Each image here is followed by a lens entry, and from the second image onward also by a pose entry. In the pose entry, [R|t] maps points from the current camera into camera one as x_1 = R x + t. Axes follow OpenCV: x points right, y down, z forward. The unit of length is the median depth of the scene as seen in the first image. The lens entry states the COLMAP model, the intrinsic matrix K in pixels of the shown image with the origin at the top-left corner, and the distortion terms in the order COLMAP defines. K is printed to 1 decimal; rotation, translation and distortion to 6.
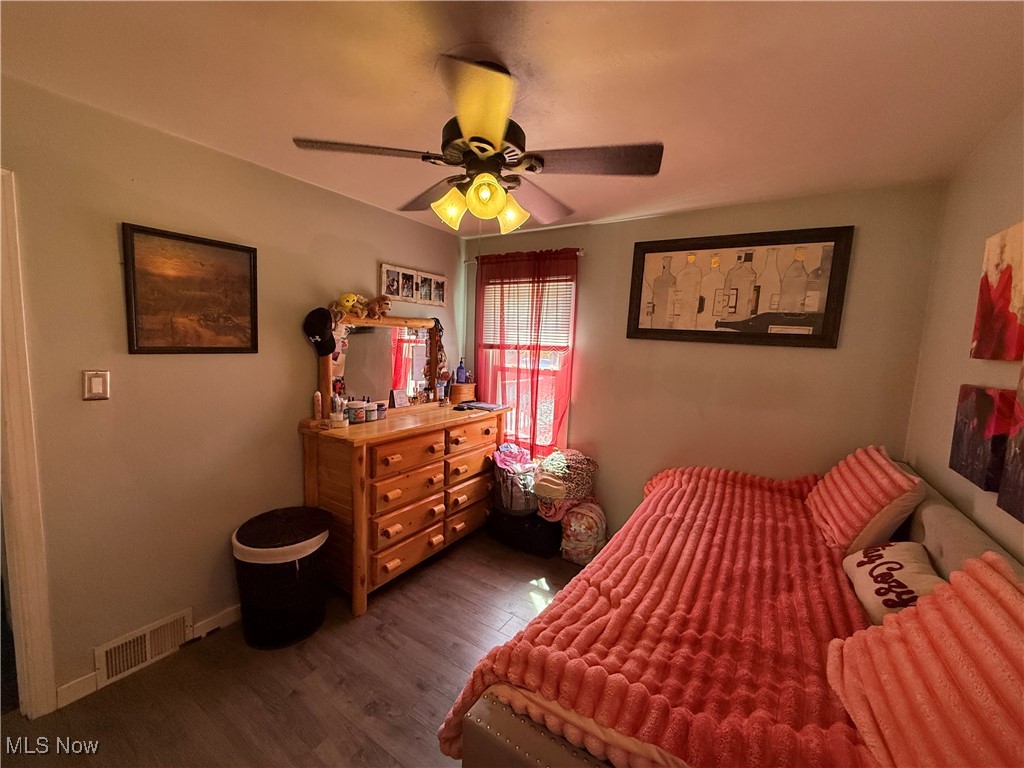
lens RADIAL K [[411.9, 0, 511.0], [0, 411.9, 382.2], [0, 0, 1]] dist [-0.002701, -0.000056]
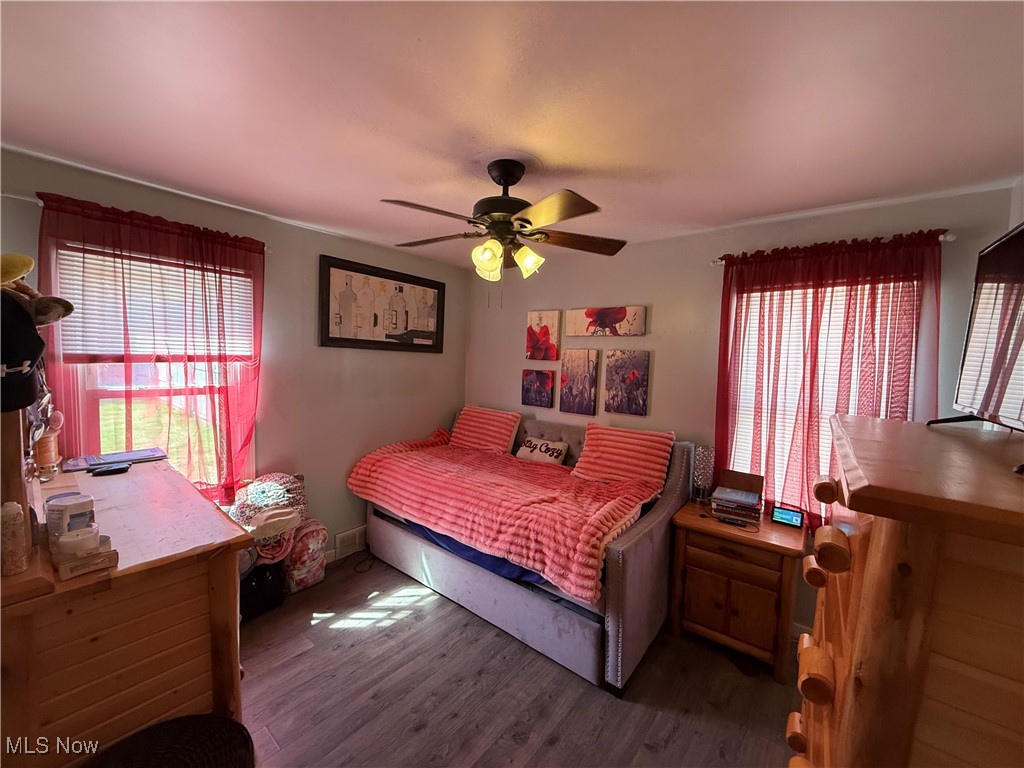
lens RADIAL K [[411.9, 0, 509.4], [0, 411.9, 385.1], [0, 0, 1]] dist [-0.002701, -0.000056]
pose [[0.099379, -0.105596, 0.989431, -0.723596], [0.073178, 0.992436, 0.098567, -0.080596], [-0.992355, 0.062609, 0.106355, 0.447162]]
